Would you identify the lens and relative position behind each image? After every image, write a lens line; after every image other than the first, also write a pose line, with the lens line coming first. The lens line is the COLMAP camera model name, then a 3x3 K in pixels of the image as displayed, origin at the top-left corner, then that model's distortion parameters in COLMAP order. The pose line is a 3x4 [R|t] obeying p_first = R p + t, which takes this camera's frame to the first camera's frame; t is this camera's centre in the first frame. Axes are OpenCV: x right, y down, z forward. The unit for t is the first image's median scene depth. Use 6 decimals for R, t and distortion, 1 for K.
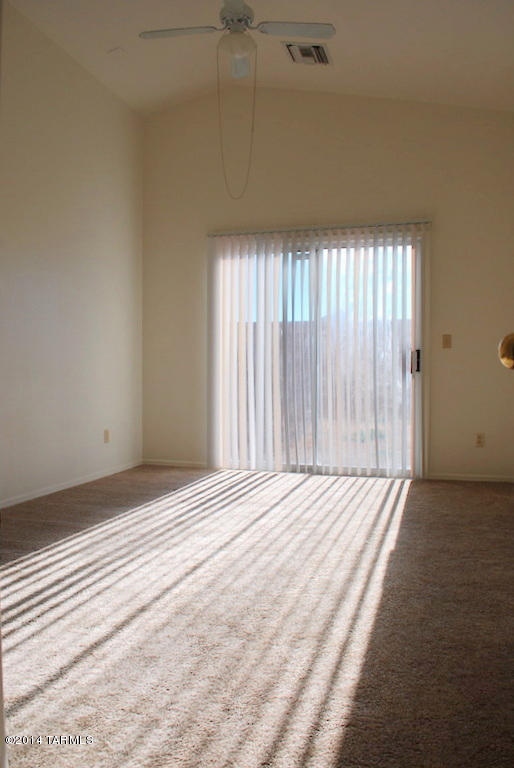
lens RADIAL K [[613.3, 0, 251.8], [0, 613.3, 386.2], [0, 0, 1]] dist [-0.084378, 0.005067]
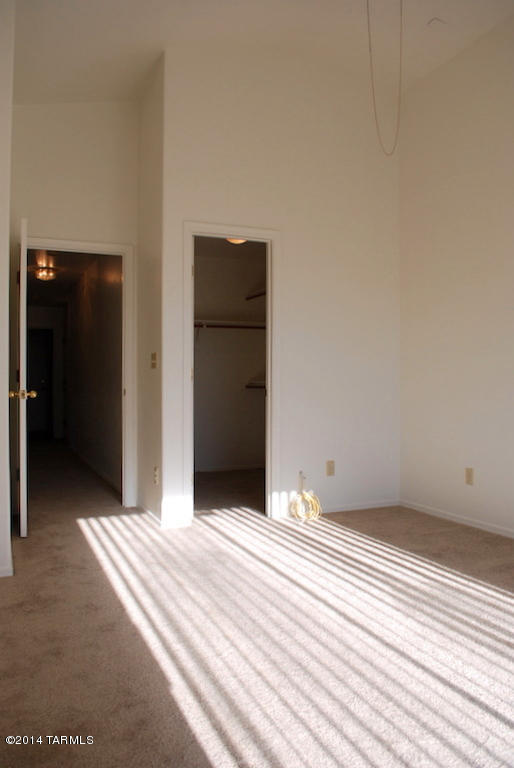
lens RADIAL K [[613.3, 0, 251.8], [0, 613.3, 386.2], [0, 0, 1]] dist [-0.084378, 0.005067]
pose [[-0.777287, -0.005313, -0.629123, 0.554012], [-0.014064, 0.999861, 0.008932, -0.049222], [0.628989, 0.015790, -0.777254, 1.521594]]
